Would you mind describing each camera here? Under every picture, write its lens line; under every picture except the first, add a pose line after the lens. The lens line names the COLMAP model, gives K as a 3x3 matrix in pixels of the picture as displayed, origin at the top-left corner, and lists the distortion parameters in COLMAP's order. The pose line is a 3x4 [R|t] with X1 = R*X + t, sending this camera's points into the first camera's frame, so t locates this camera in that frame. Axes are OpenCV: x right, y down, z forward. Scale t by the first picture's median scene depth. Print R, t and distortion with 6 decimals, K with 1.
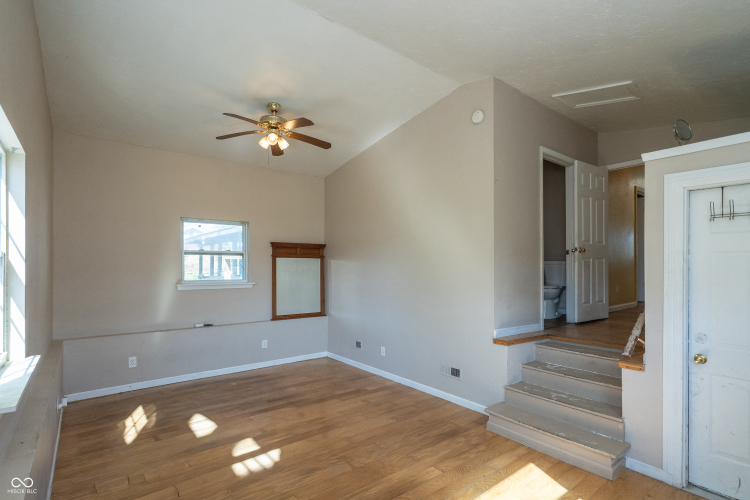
lens RADIAL K [[361.6, 0, 378.3], [0, 361.6, 267.6], [0, 0, 1]] dist [0.005293, 0.000916]
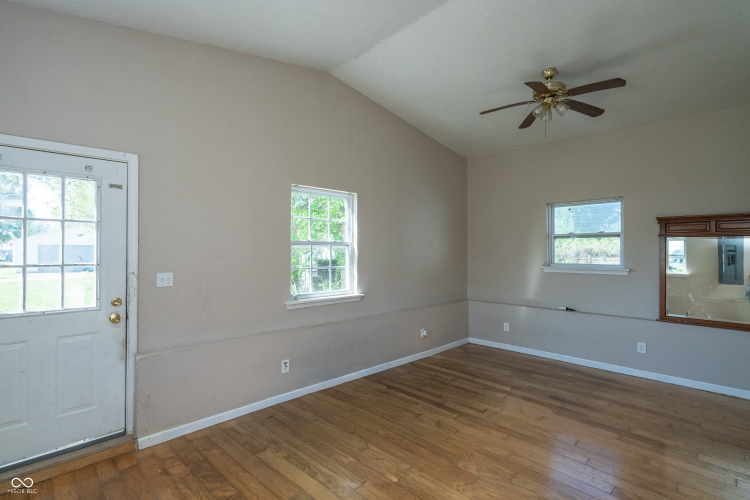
lens RADIAL K [[361.6, 0, 374.2], [0, 361.6, 251.5], [0, 0, 1]] dist [0.005293, 0.000916]
pose [[0.110793, 0.000402, -0.993843, 0.501105], [-0.001554, 0.999999, 0.000231, 0.002728], [0.993842, 0.001519, 0.110793, 0.409833]]
